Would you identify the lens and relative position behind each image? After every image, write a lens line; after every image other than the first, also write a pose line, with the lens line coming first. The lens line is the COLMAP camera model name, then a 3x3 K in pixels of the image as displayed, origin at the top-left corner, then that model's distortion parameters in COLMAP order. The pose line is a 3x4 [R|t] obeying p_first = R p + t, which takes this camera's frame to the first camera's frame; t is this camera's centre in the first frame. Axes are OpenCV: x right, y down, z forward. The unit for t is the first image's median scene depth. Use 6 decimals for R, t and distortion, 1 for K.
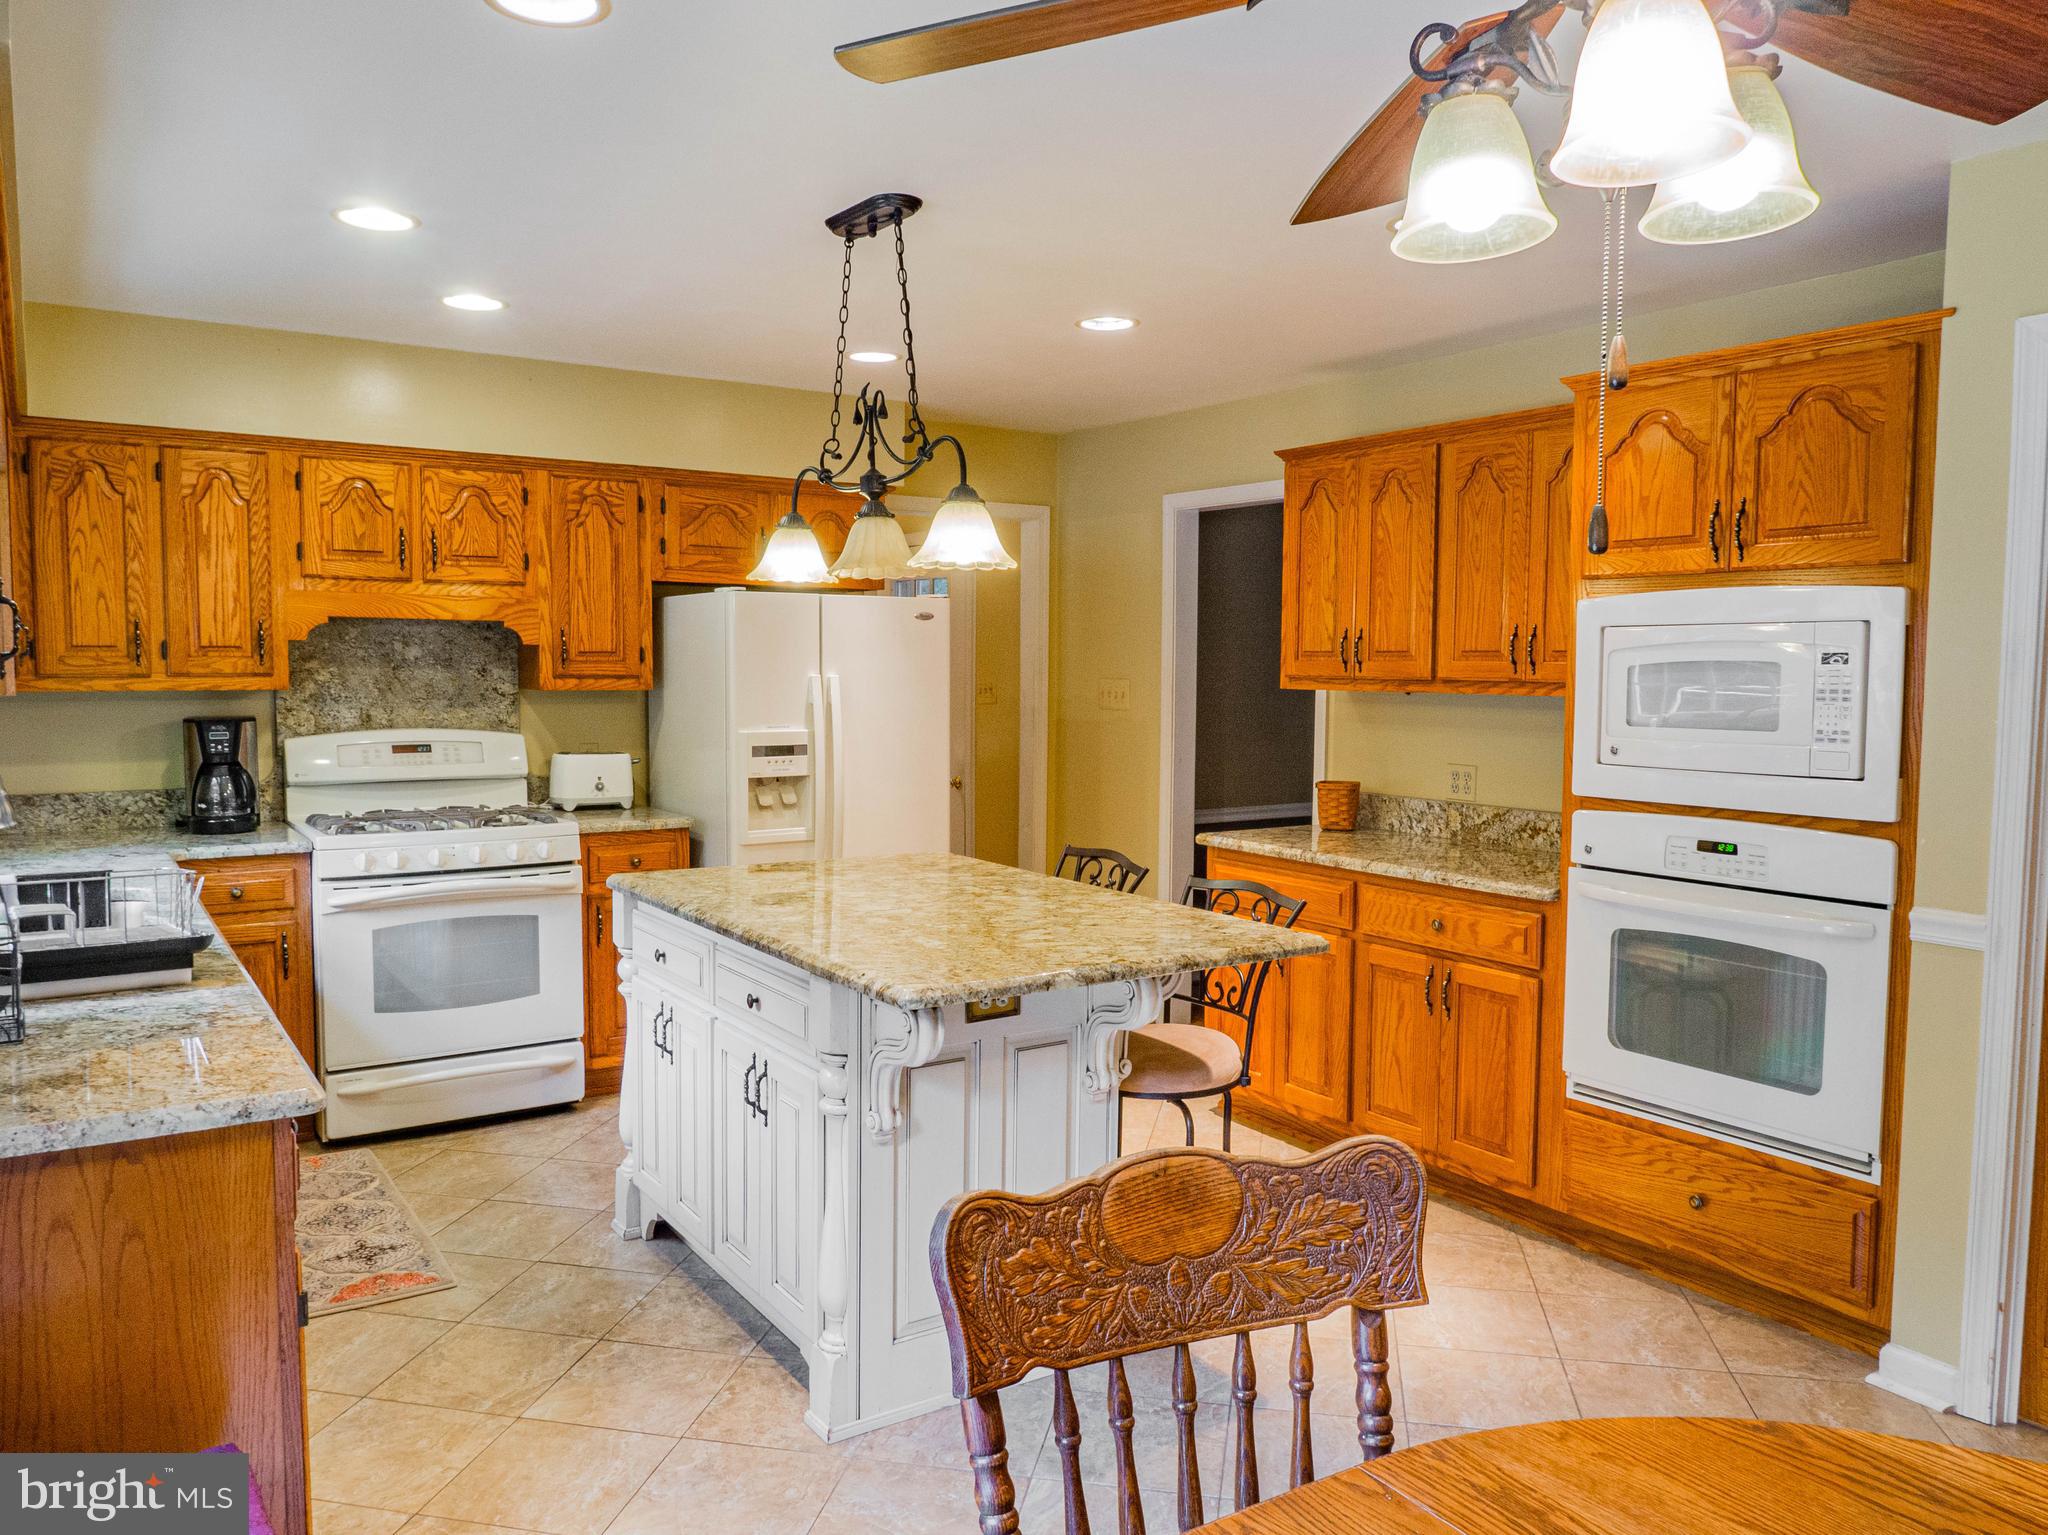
lens RADIAL K [[1421.3, 0, 1030.9], [0, 1421.3, 760.0], [0, 0, 1]] dist [-0.031253, -0.001649]
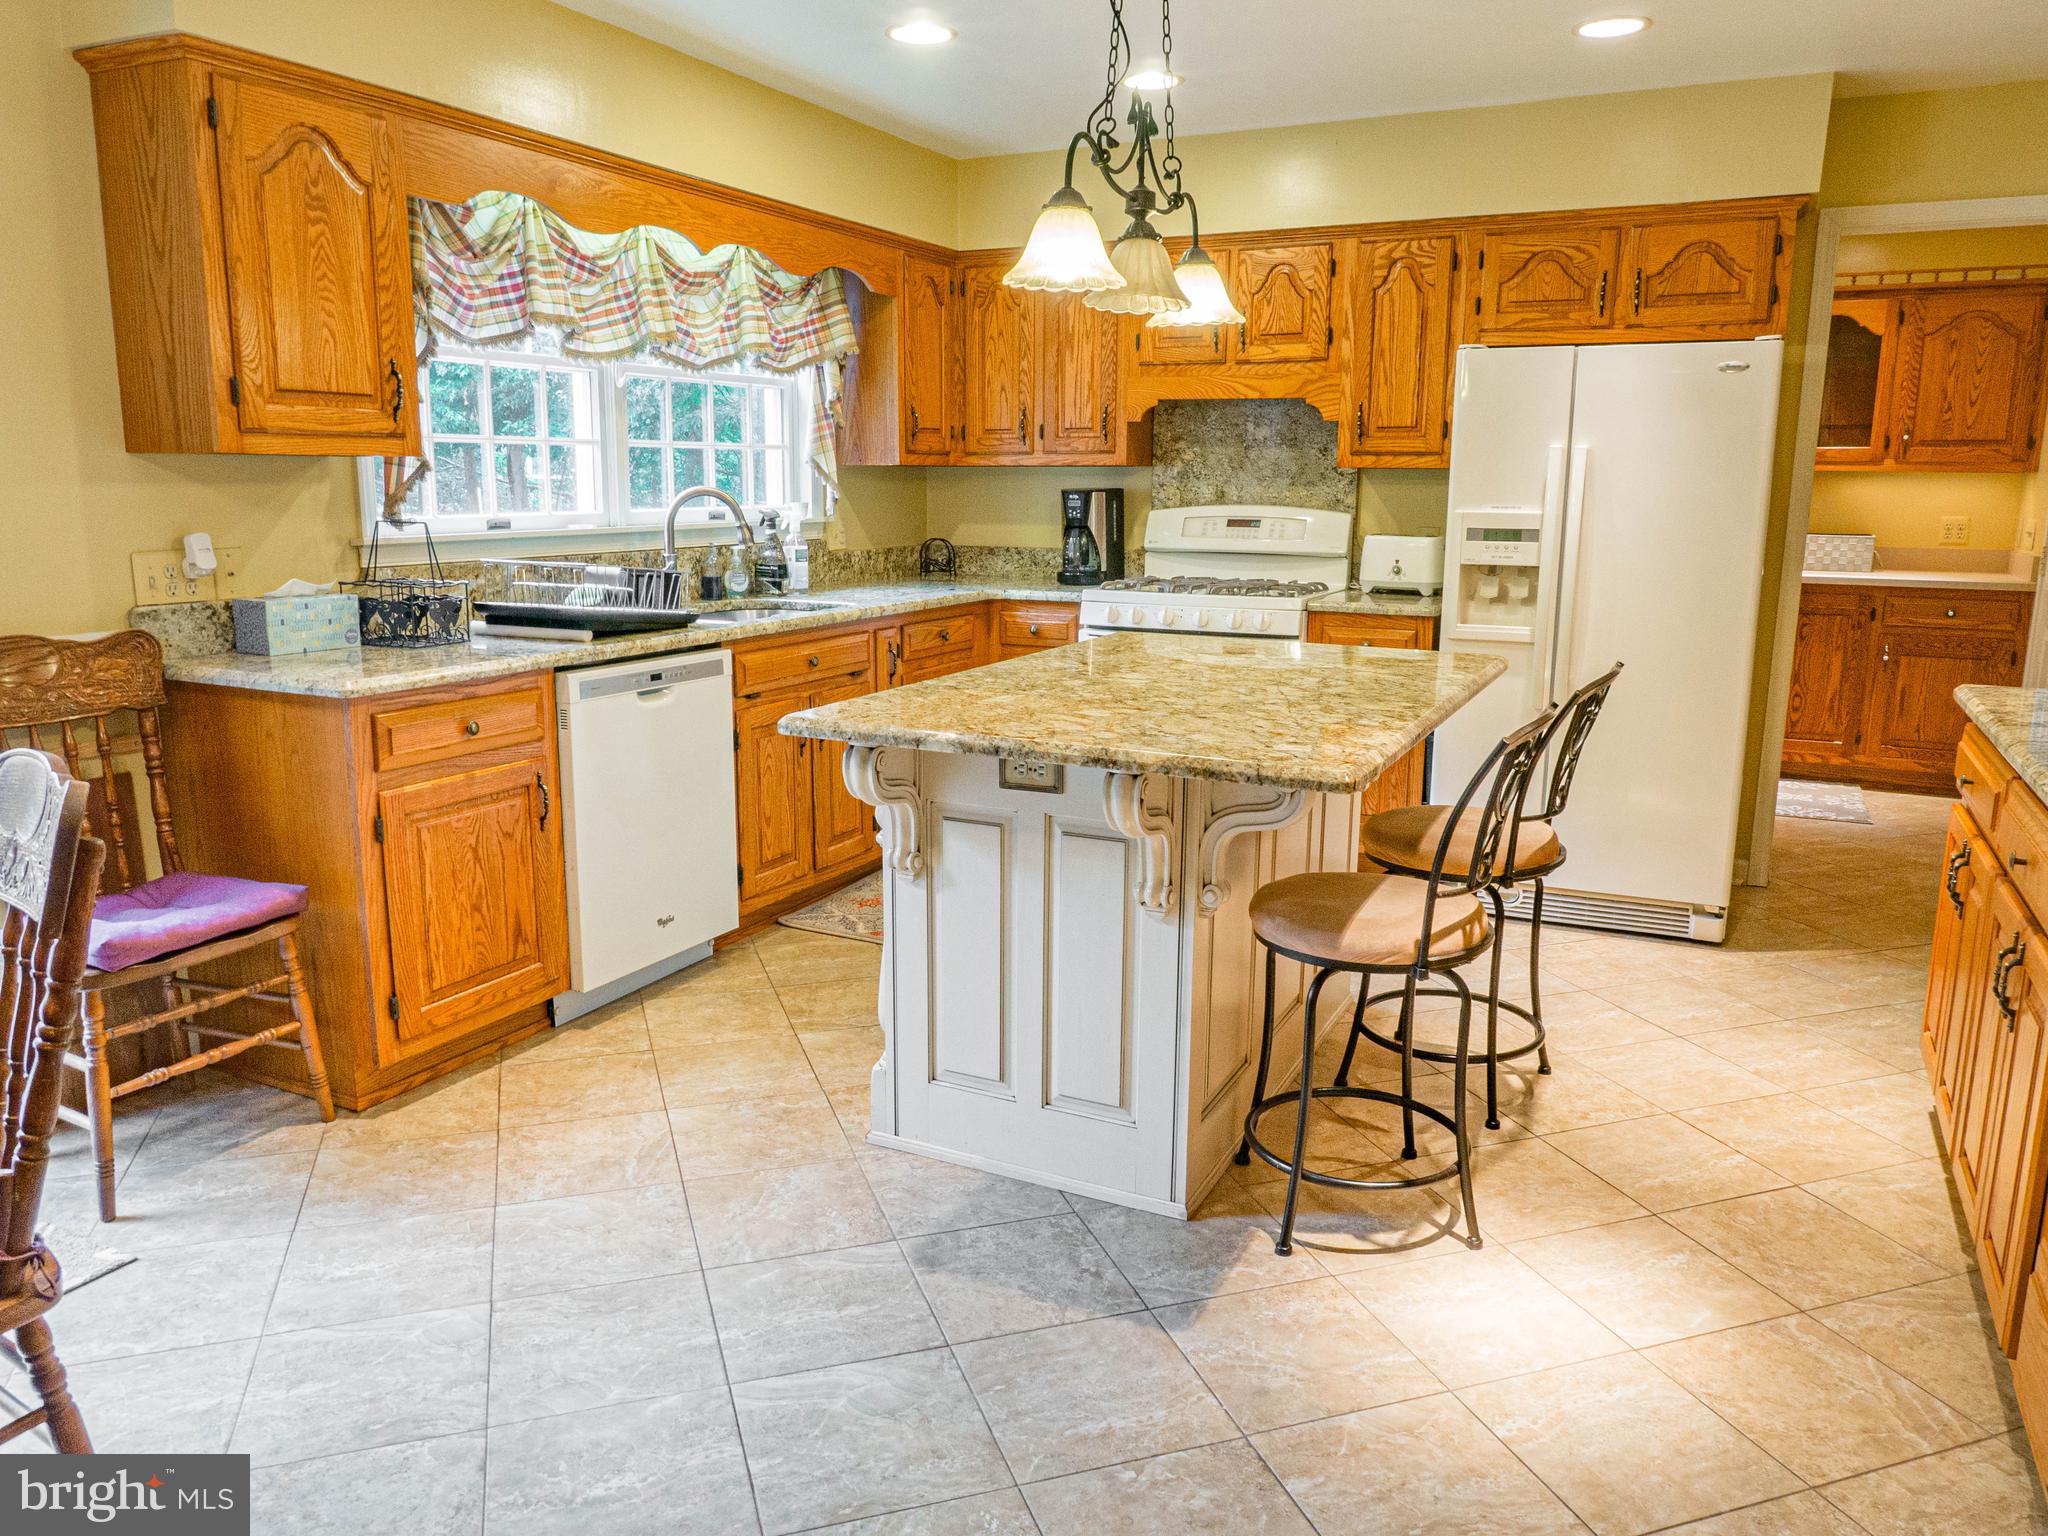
lens RADIAL K [[1421.3, 0, 1030.9], [0, 1421.3, 760.5], [0, 0, 1]] dist [-0.031253, -0.001649]
pose [[0.505270, 0.163992, -0.847236, 0.428751], [-0.058814, 0.986039, 0.155784, 0.011521], [0.860955, -0.028884, 0.507861, 0.306505]]
